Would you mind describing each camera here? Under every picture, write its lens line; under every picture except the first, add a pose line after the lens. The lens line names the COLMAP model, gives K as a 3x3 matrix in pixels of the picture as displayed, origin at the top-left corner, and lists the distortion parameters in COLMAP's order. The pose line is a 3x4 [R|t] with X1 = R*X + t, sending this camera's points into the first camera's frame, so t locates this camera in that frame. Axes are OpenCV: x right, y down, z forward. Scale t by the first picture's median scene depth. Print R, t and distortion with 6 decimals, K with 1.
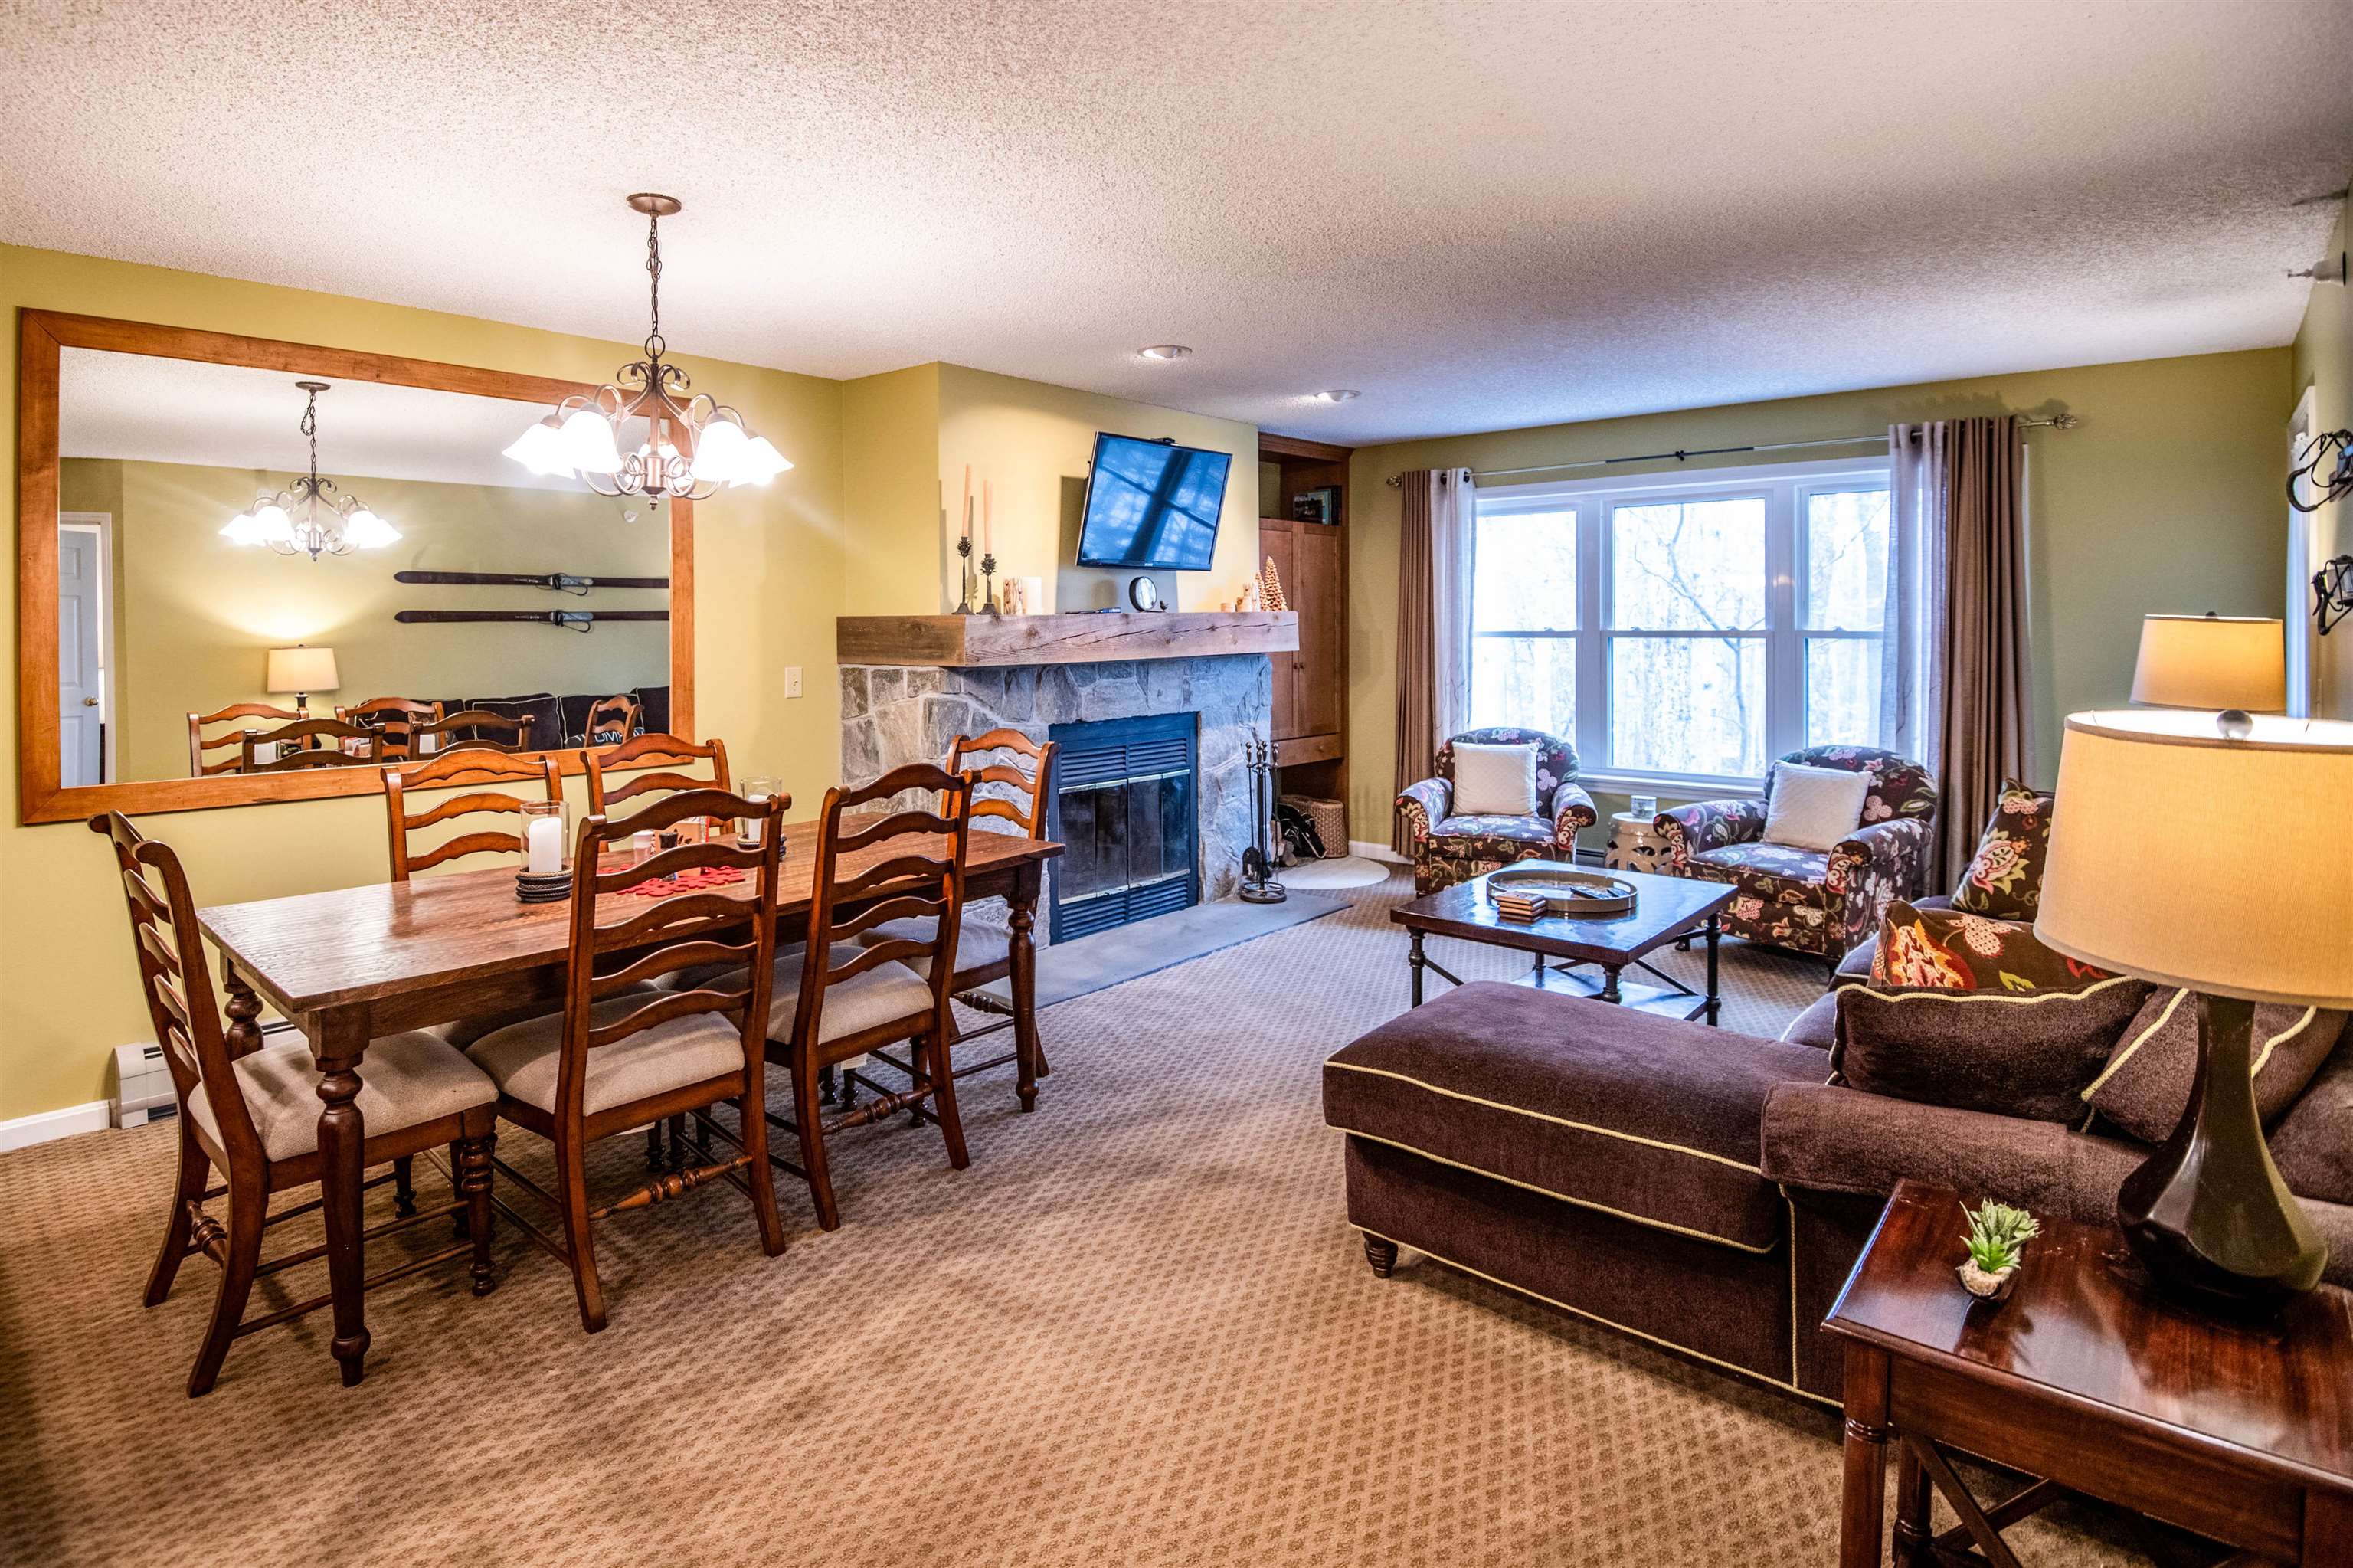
lens RADIAL K [[1225.5, 0, 1059.2], [0, 1225.5, 612.1], [0, 0, 1]] dist [-0.013339, -0.015469]
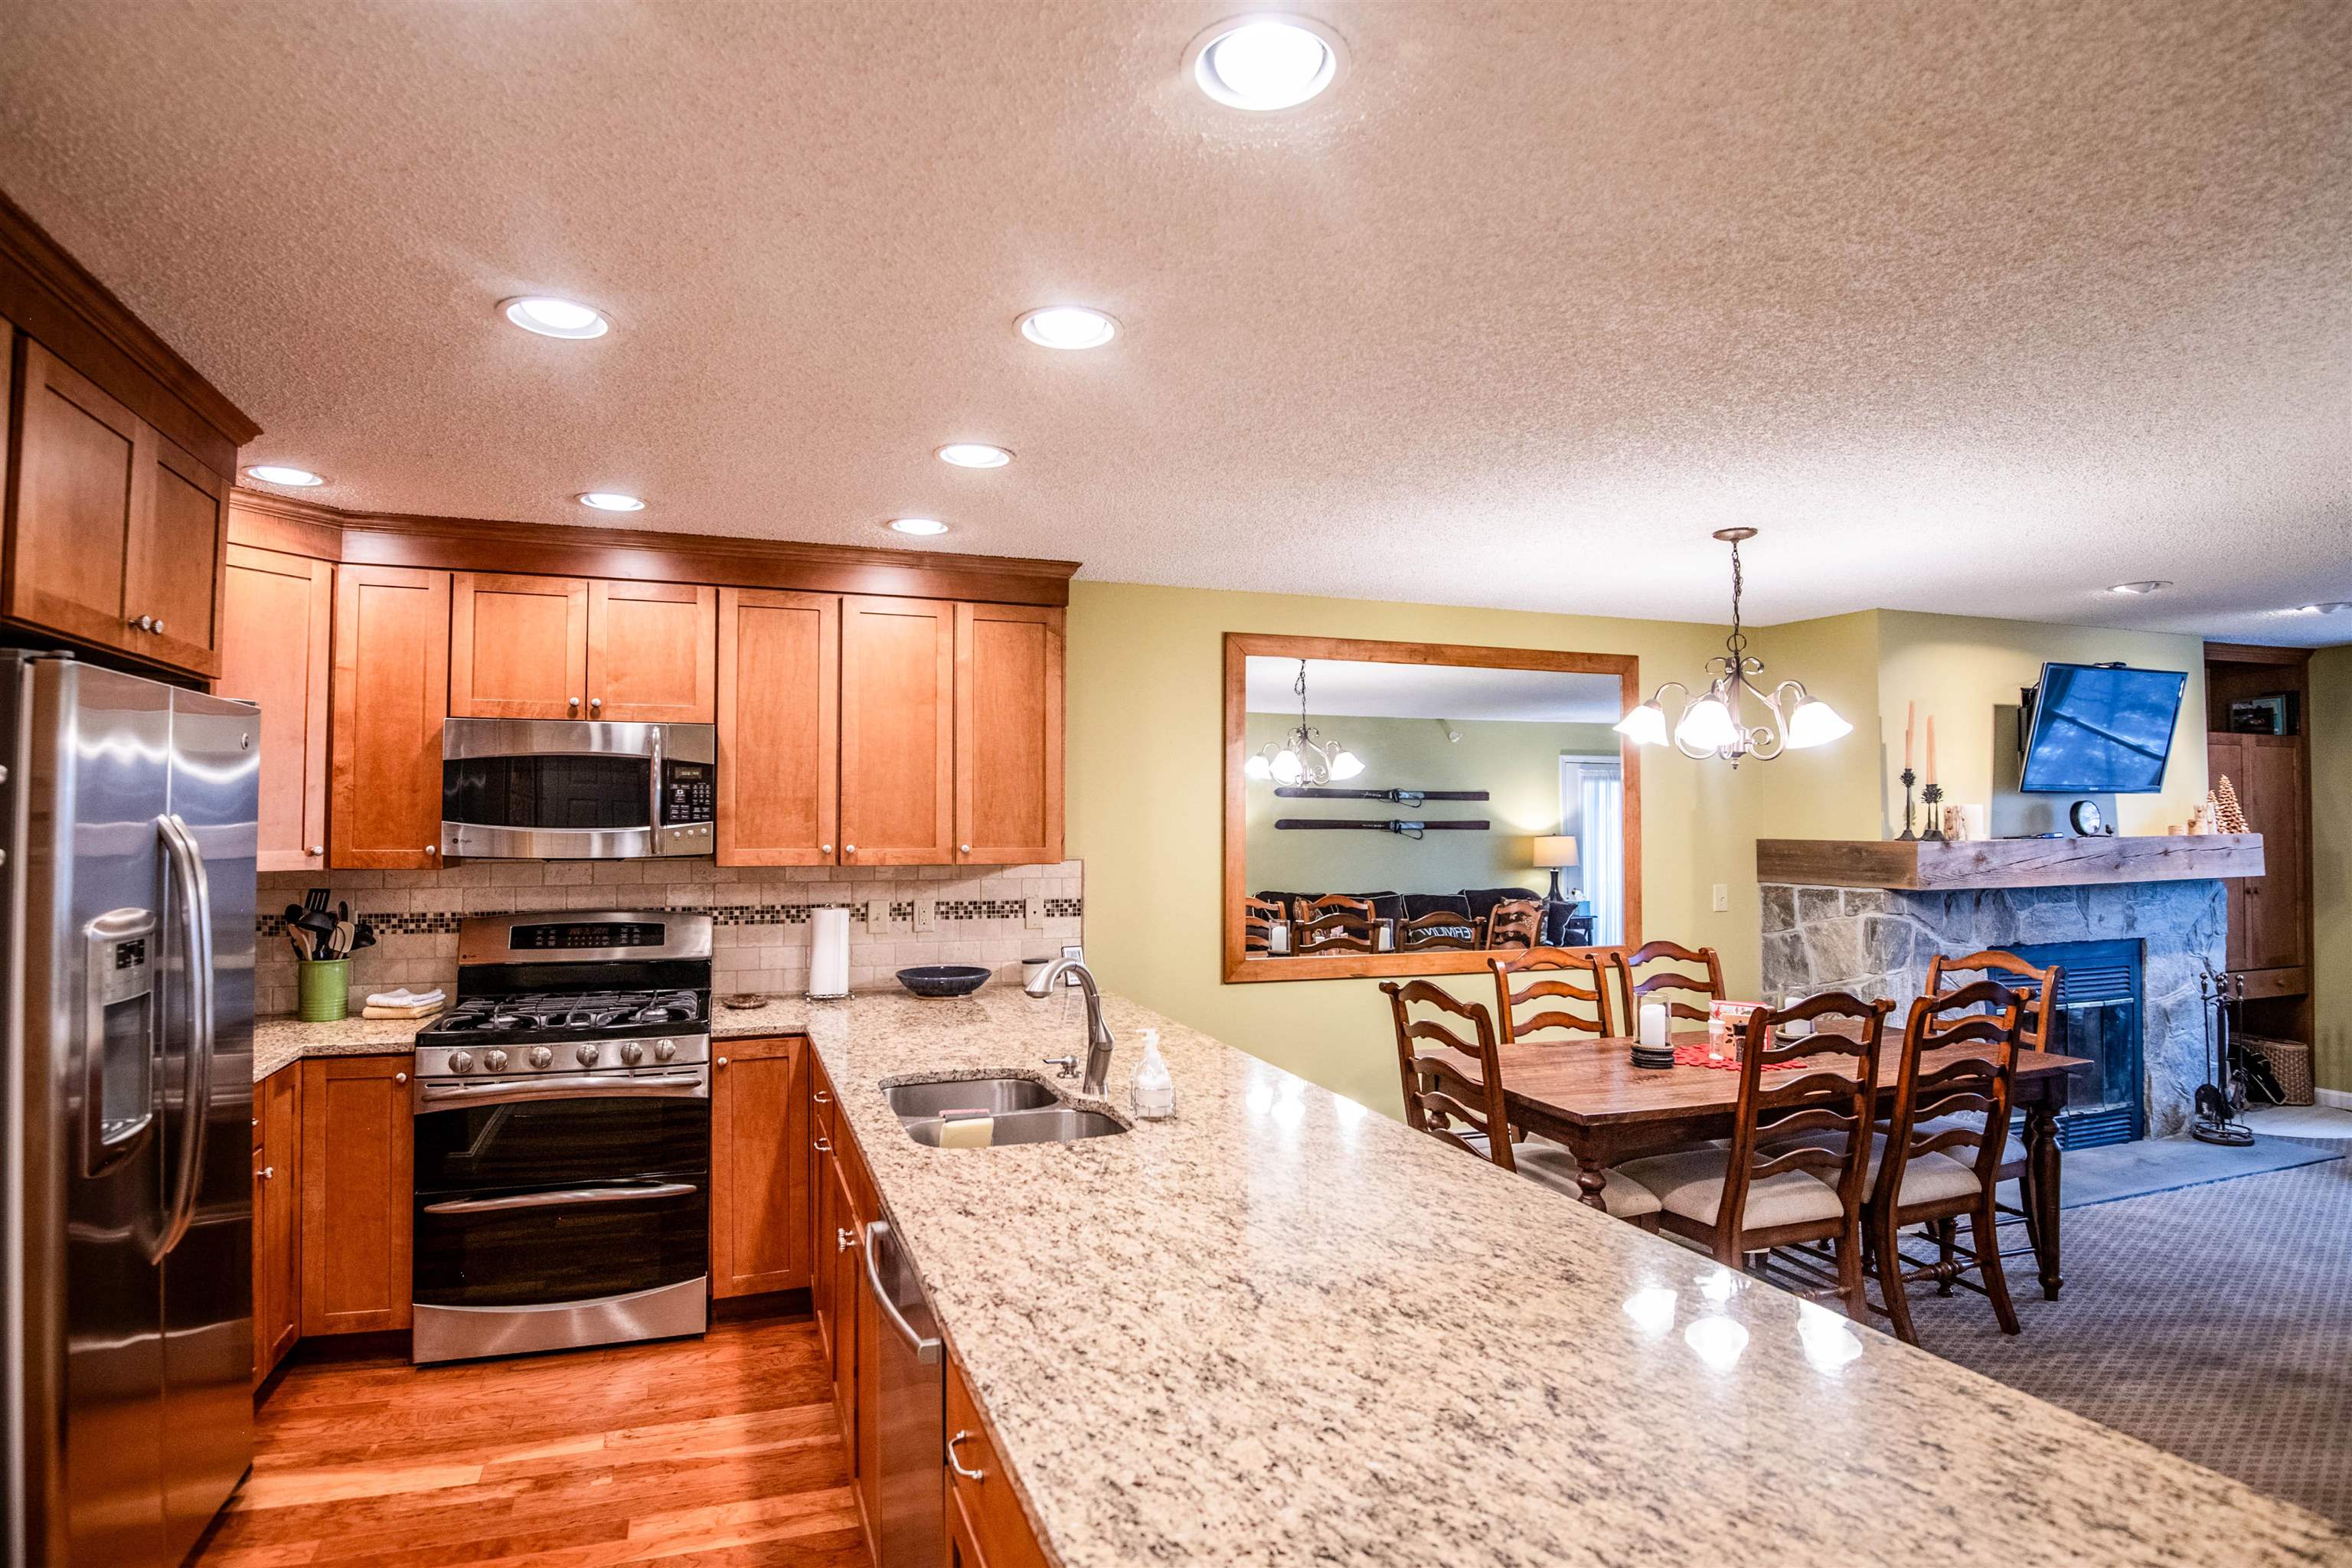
lens RADIAL K [[1225.0, 0, 1124.4], [0, 1225.0, 772.2], [0, 0, 1]] dist [-0.013339, -0.015469]
pose [[0.883943, -0.011610, -0.467451, -0.170089], [-0.001802, 0.999600, -0.028236, -0.024215], [0.467591, 0.025801, 0.883568, -0.241318]]
